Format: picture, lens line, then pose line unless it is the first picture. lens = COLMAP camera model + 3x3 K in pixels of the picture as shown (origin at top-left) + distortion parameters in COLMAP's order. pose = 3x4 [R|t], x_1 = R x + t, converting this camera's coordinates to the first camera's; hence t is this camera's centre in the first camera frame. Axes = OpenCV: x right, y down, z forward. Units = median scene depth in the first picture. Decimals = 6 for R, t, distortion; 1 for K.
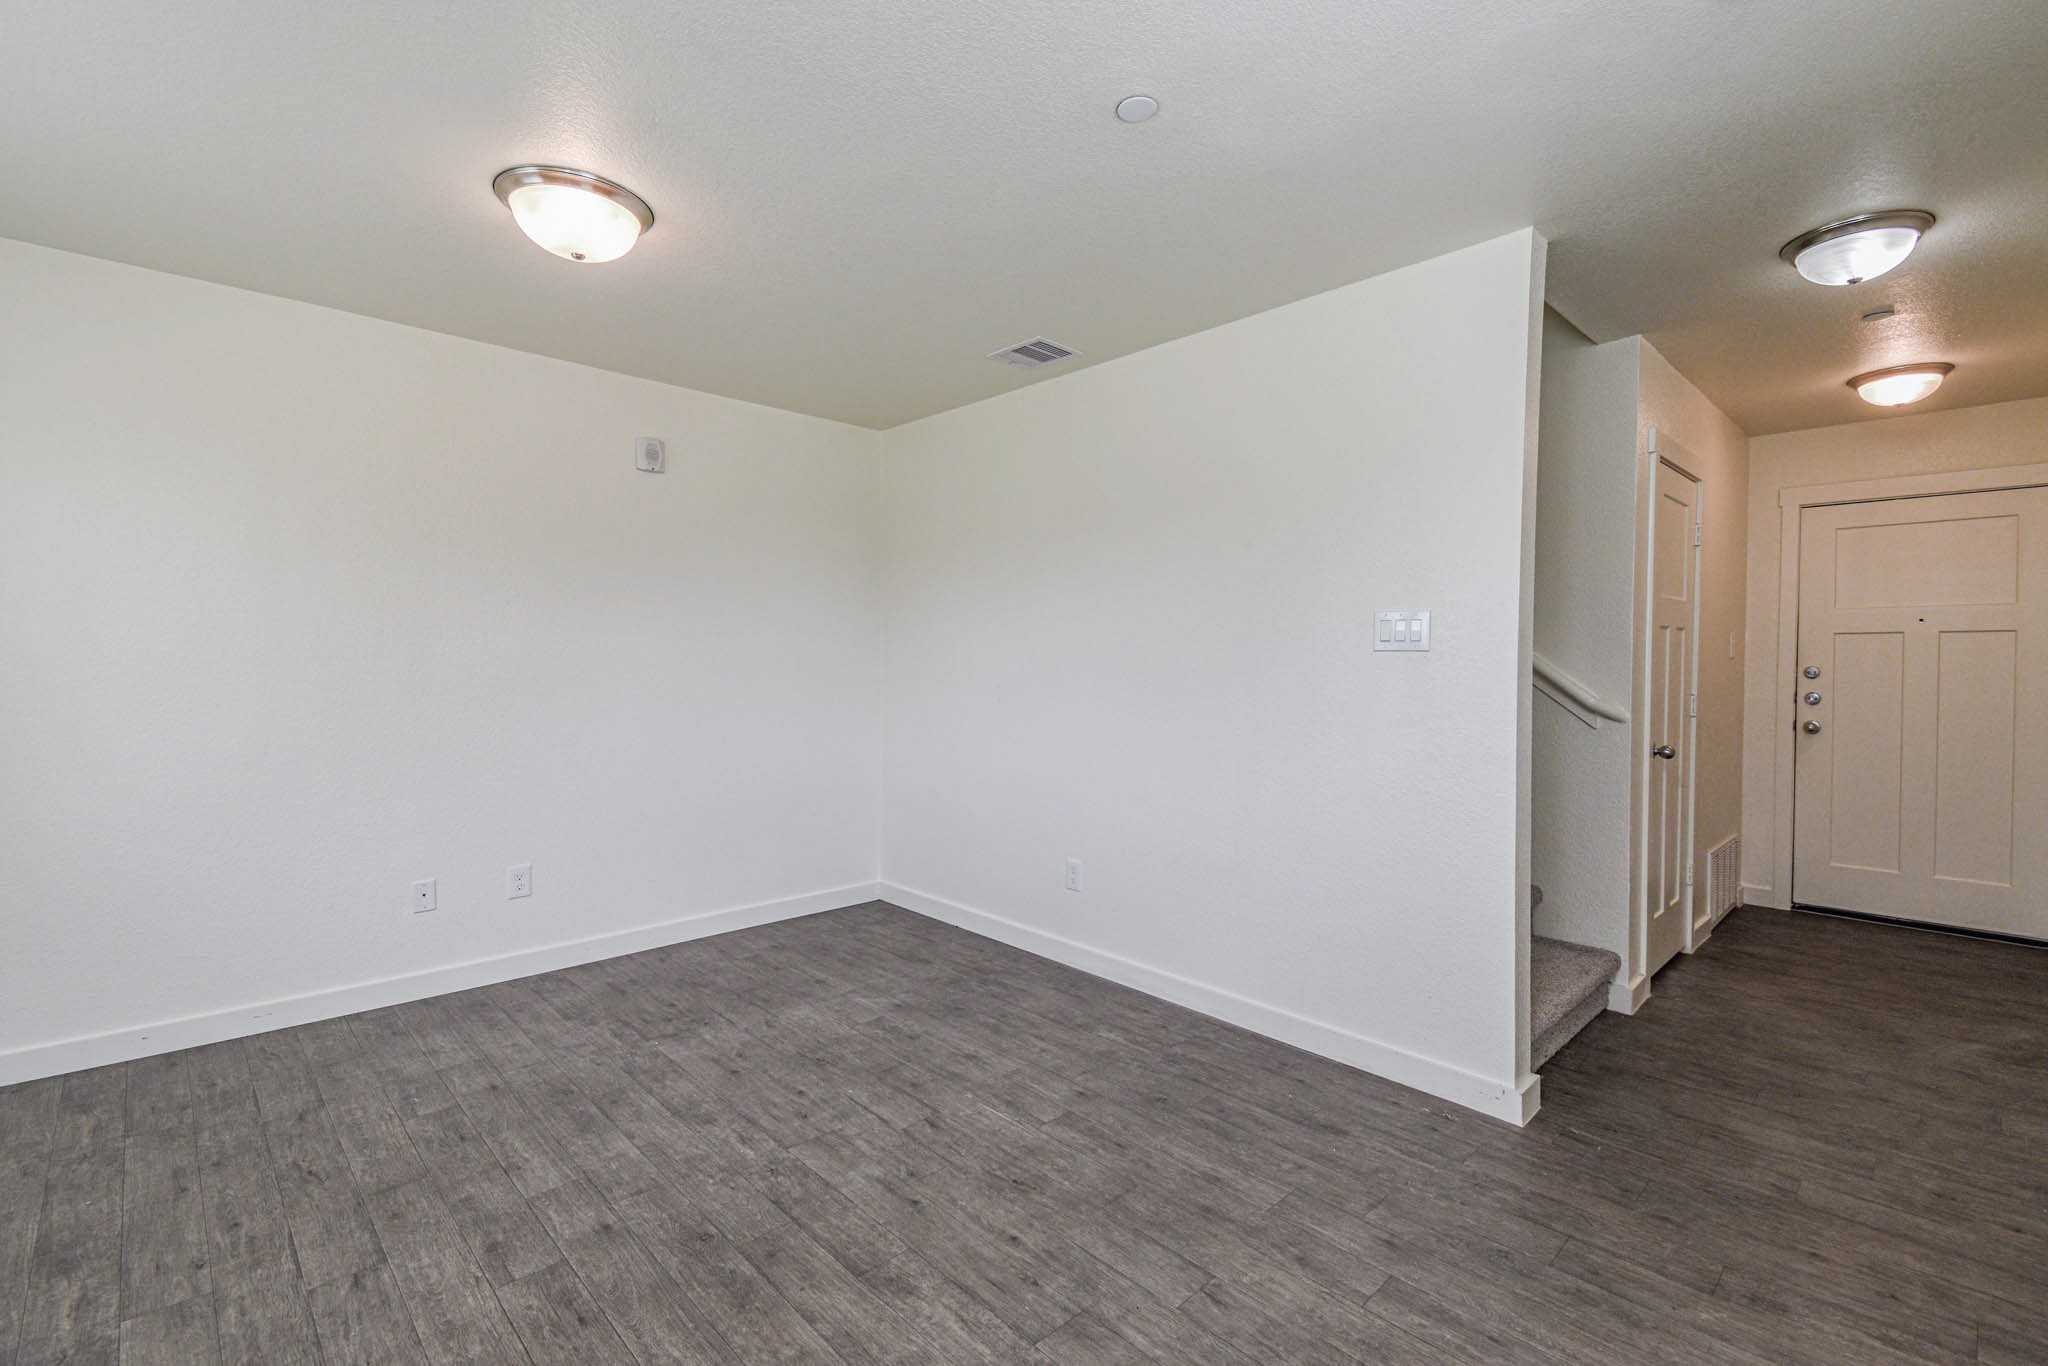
lens RADIAL K [[921.2, 0, 1025.2], [0, 921.2, 675.0], [0, 0, 1]] dist [-0.003485, -0.000904]
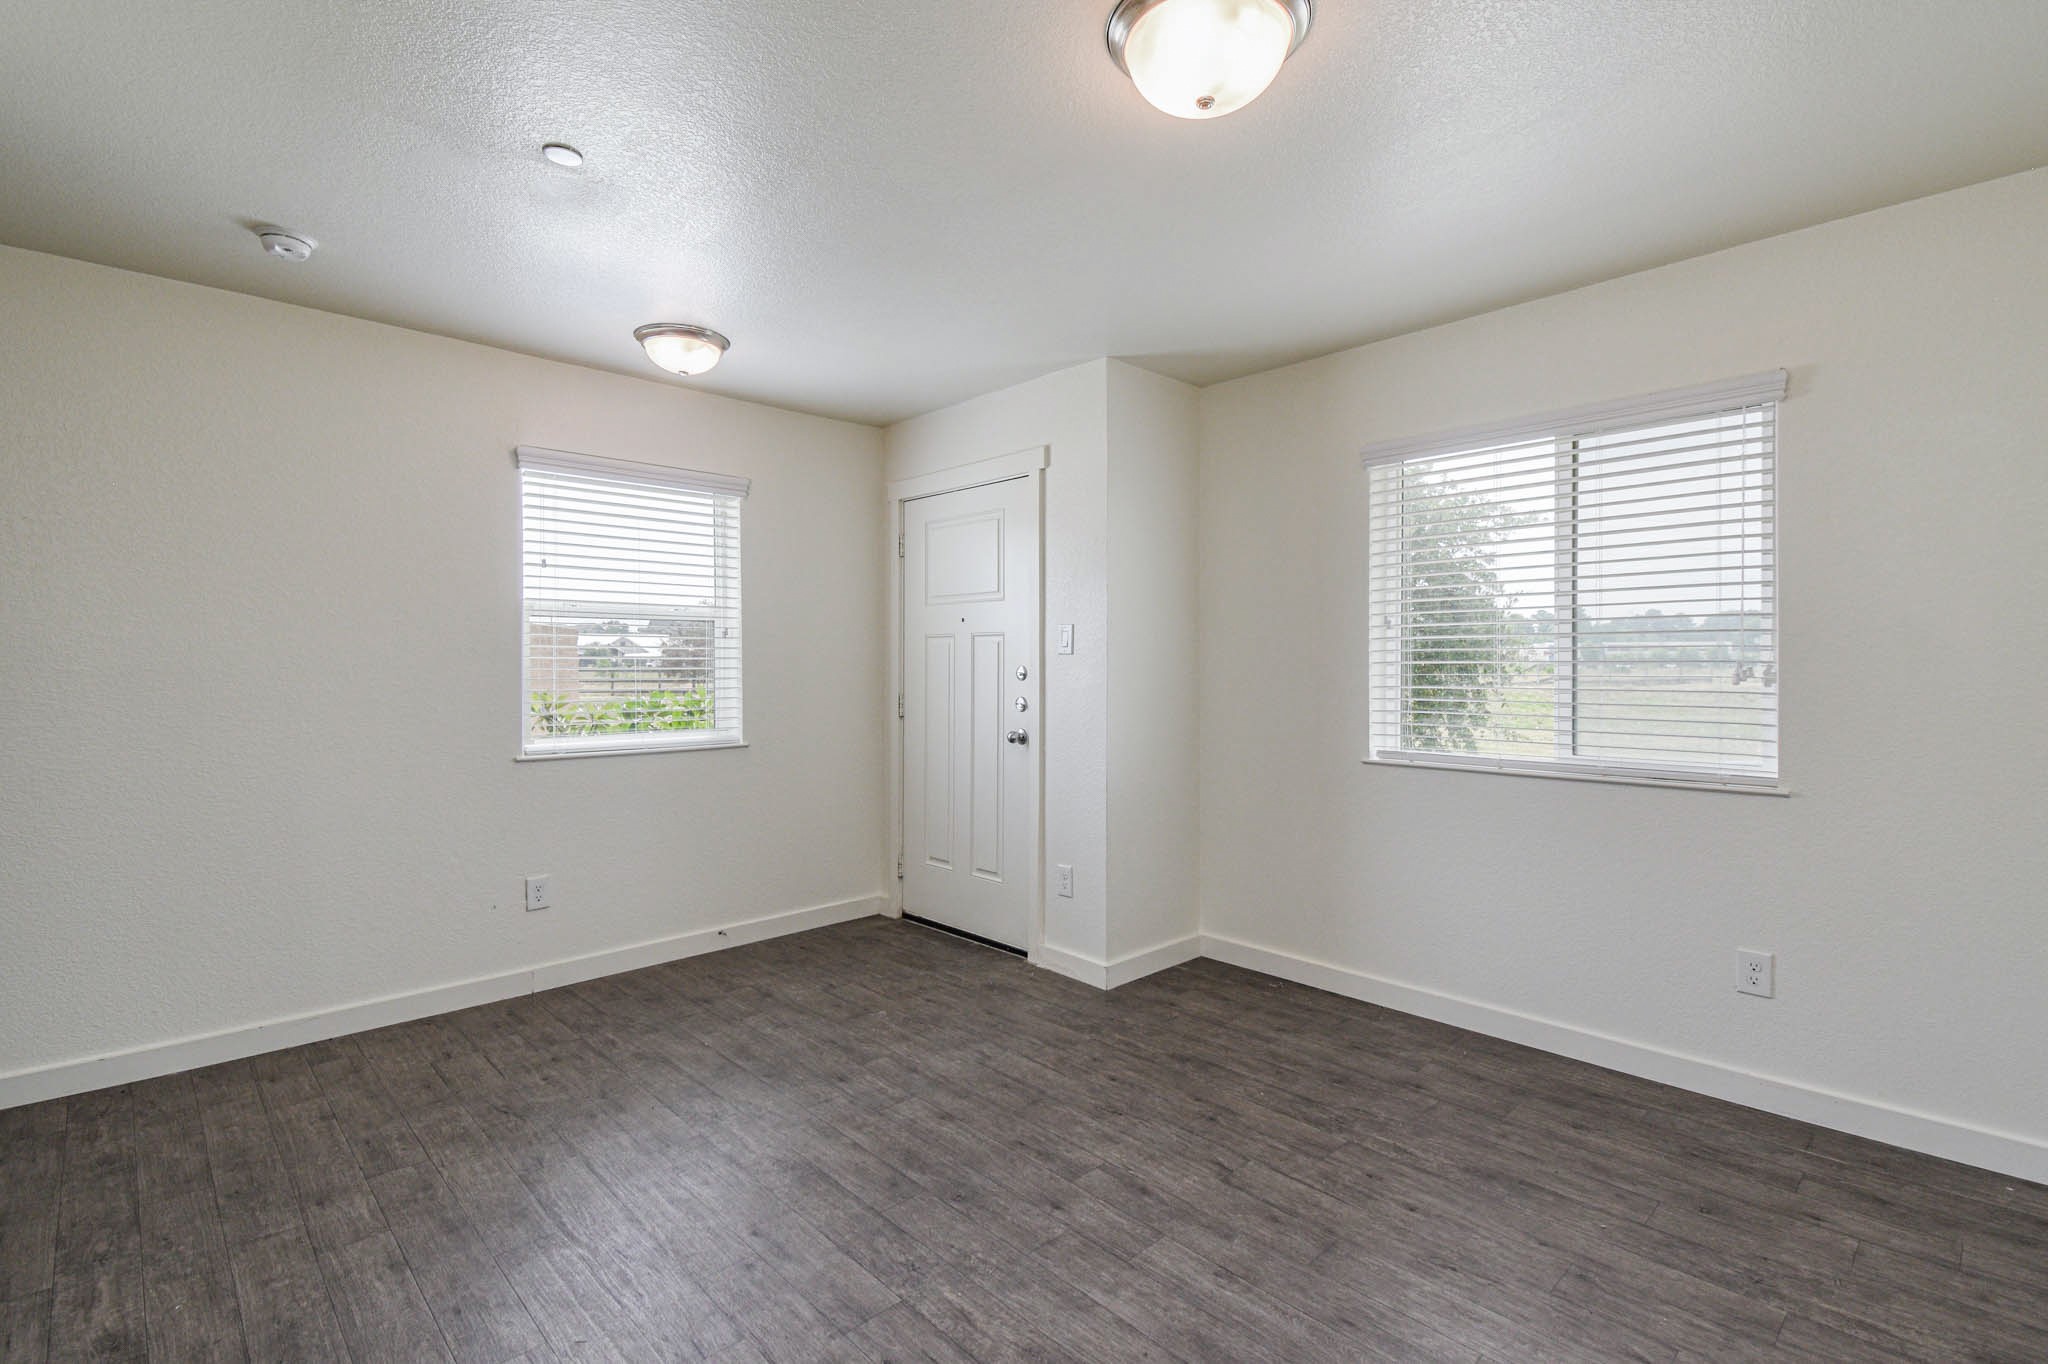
lens RADIAL K [[921.2, 0, 1023.9], [0, 921.2, 673.2], [0, 0, 1]] dist [-0.003485, -0.000904]
pose [[-0.999921, -0.012219, -0.003044, -0.387292], [-0.012305, 0.999479, 0.029828, -0.037004], [0.002678, 0.029863, -0.999550, 1.931772]]
